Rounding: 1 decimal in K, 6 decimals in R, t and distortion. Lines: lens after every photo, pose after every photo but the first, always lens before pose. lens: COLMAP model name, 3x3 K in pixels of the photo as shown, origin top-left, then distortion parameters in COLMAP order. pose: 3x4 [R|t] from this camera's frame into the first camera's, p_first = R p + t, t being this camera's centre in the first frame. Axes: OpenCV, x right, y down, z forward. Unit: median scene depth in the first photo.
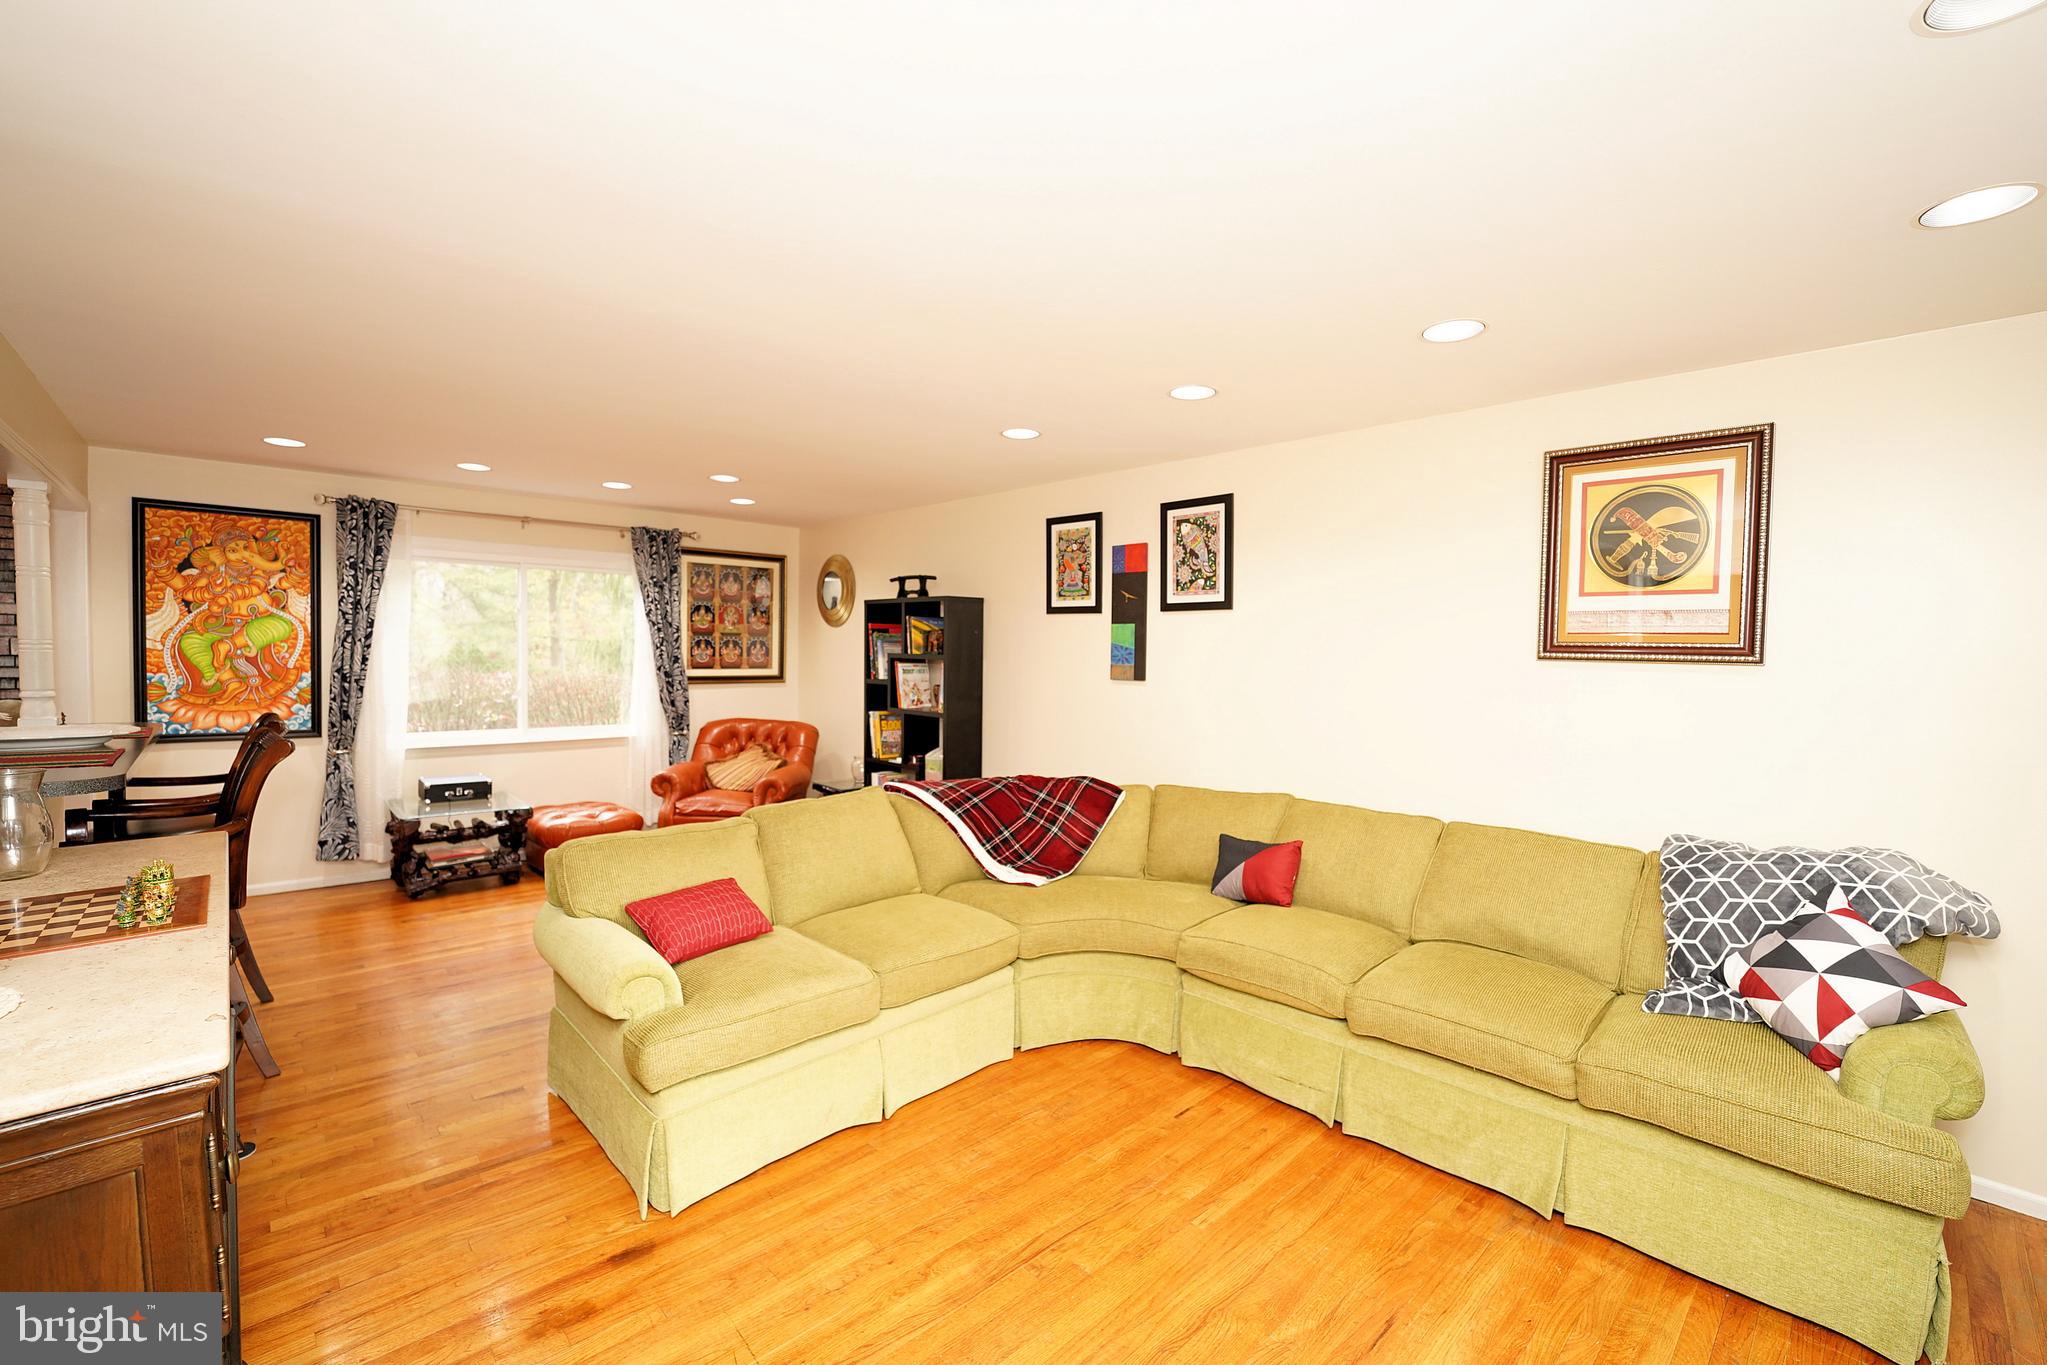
lens RADIAL K [[861.4, 0, 1023.5], [0, 861.4, 682.5], [0, 0, 1]] dist [-0.035305, 0.006138]
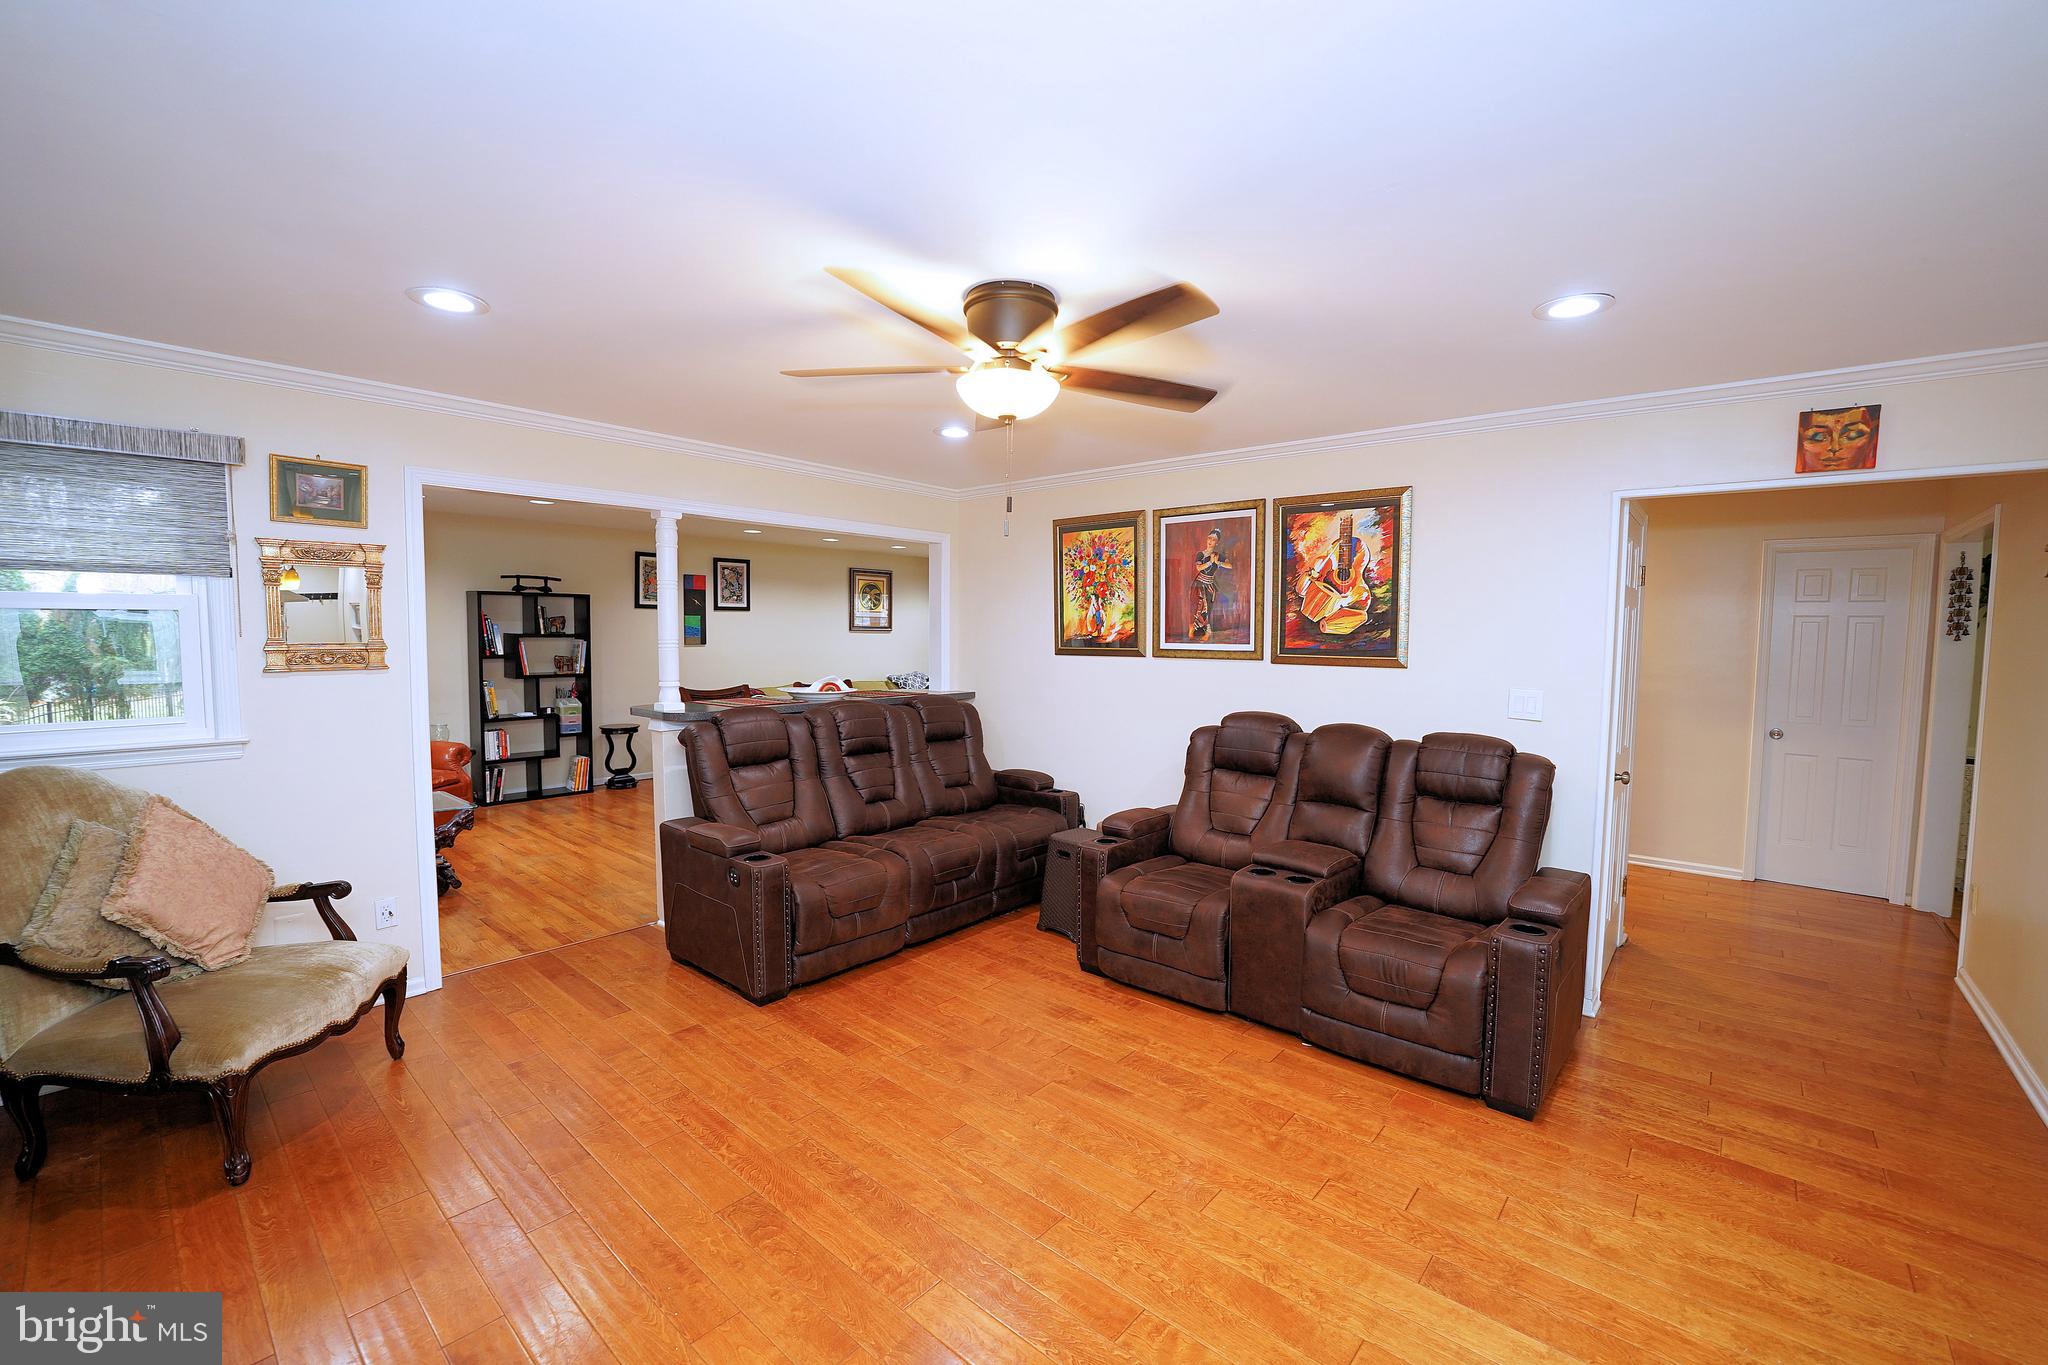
lens RADIAL K [[834.7, 0, 1024.0], [0, 834.7, 682.5], [0, 0, 1]] dist [-0.027464, 0.000081]
pose [[-0.089666, -0.083167, 0.992493, -1.813264], [0.024479, 0.996022, 0.085674, -0.060022], [-0.995671, 0.031977, -0.087273, 0.424420]]
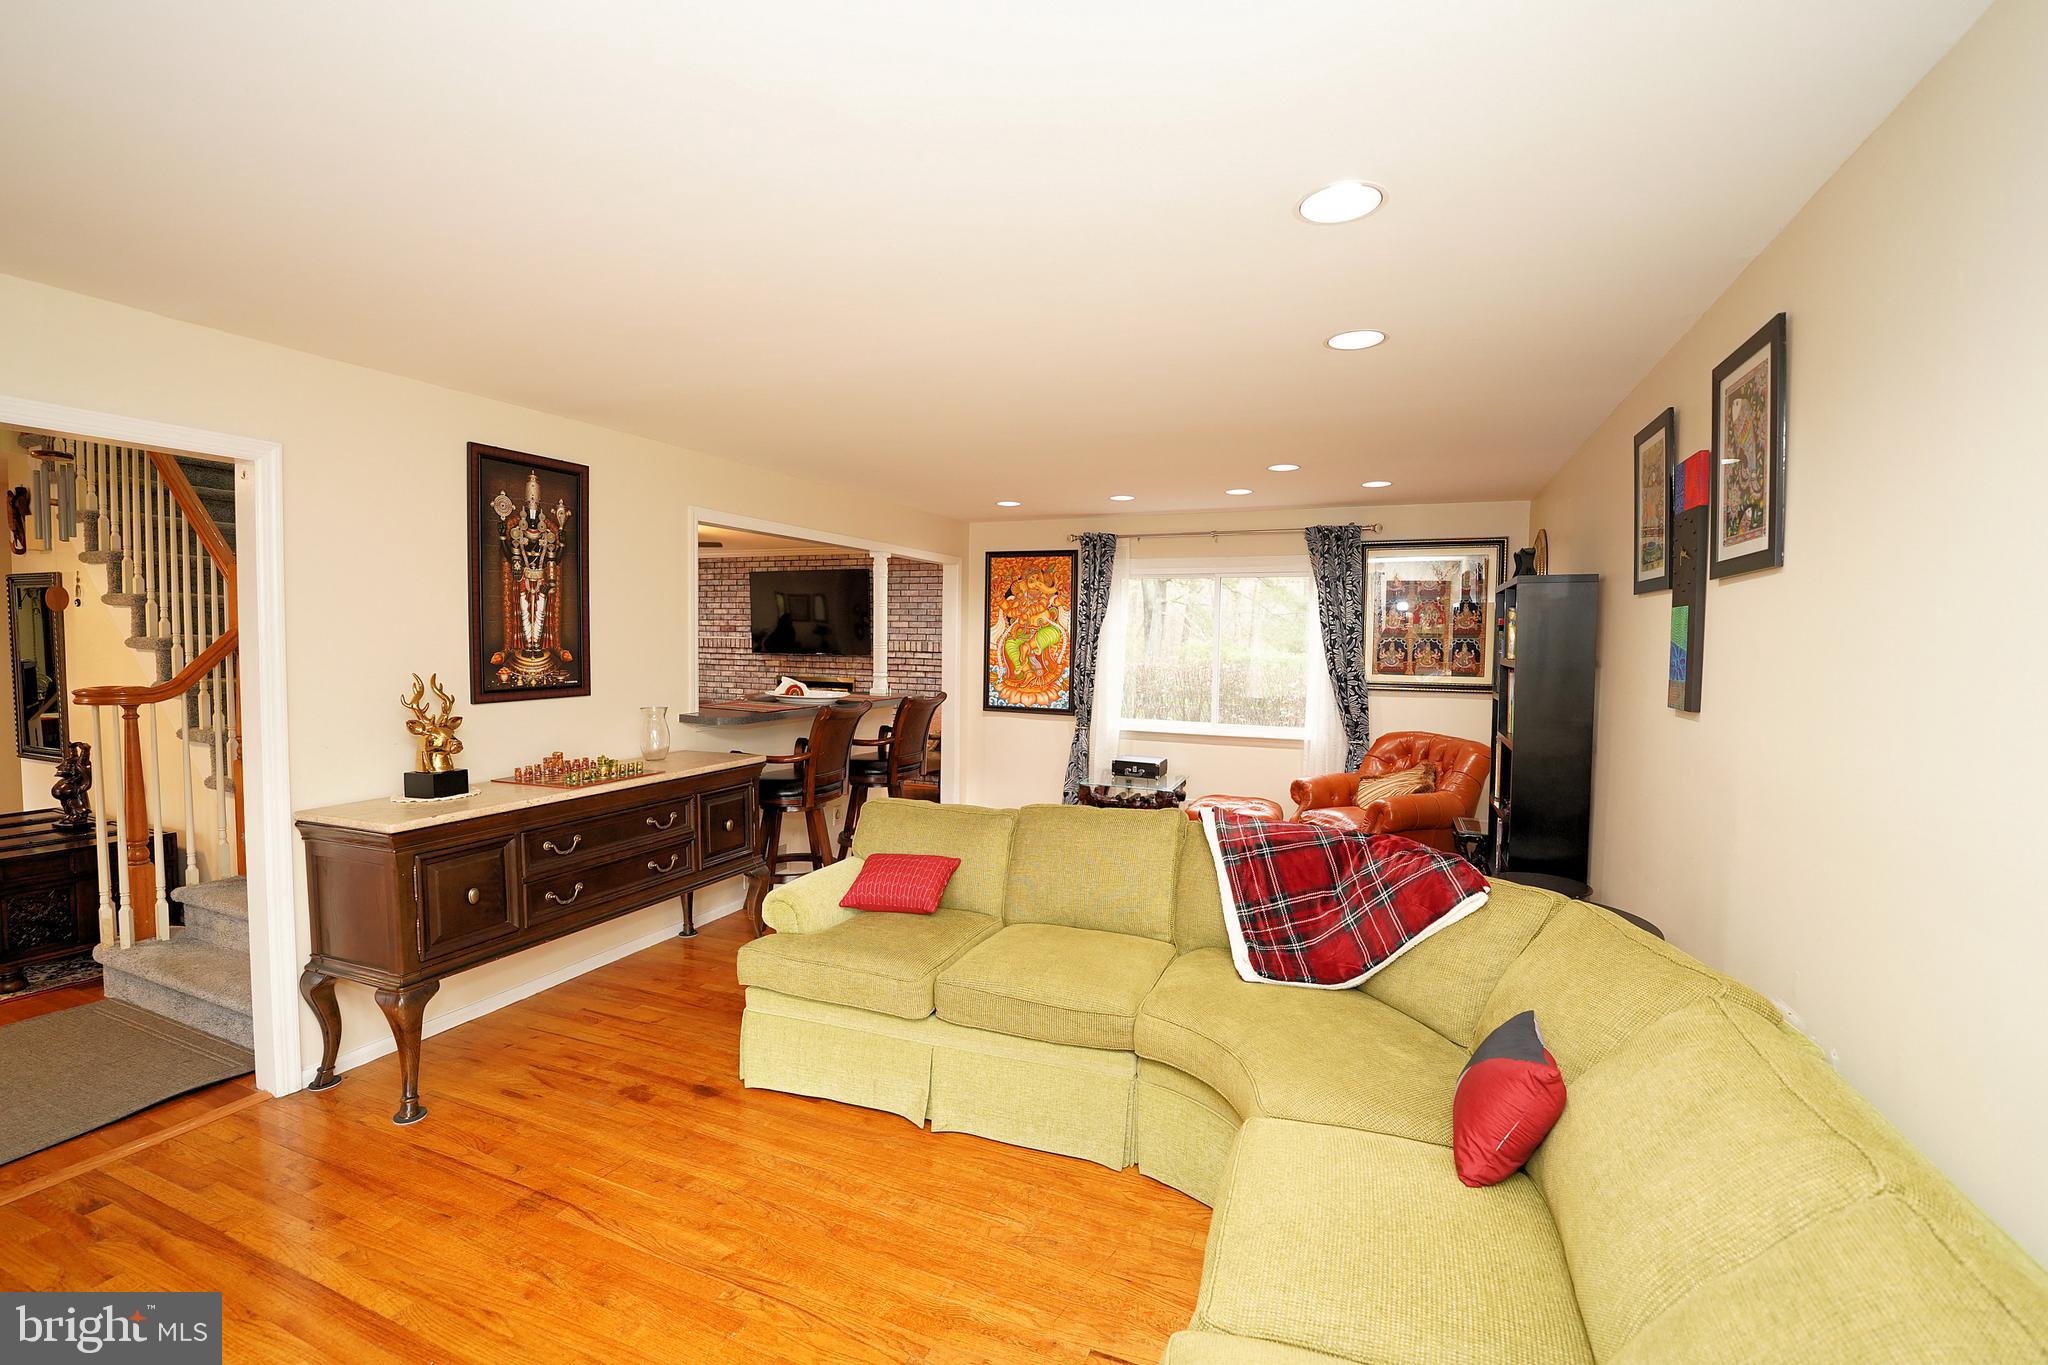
lens RADIAL K [[880.5, 0, 1024.0], [0, 880.5, 682.5], [0, 0, 1]] dist [-0.014444, 0.000115]
pose [[0.397192, 0.034919, -0.917071, 0.455887], [-0.041288, 0.998944, 0.020154, -0.014056], [0.916806, 0.029859, 0.398214, 0.398179]]
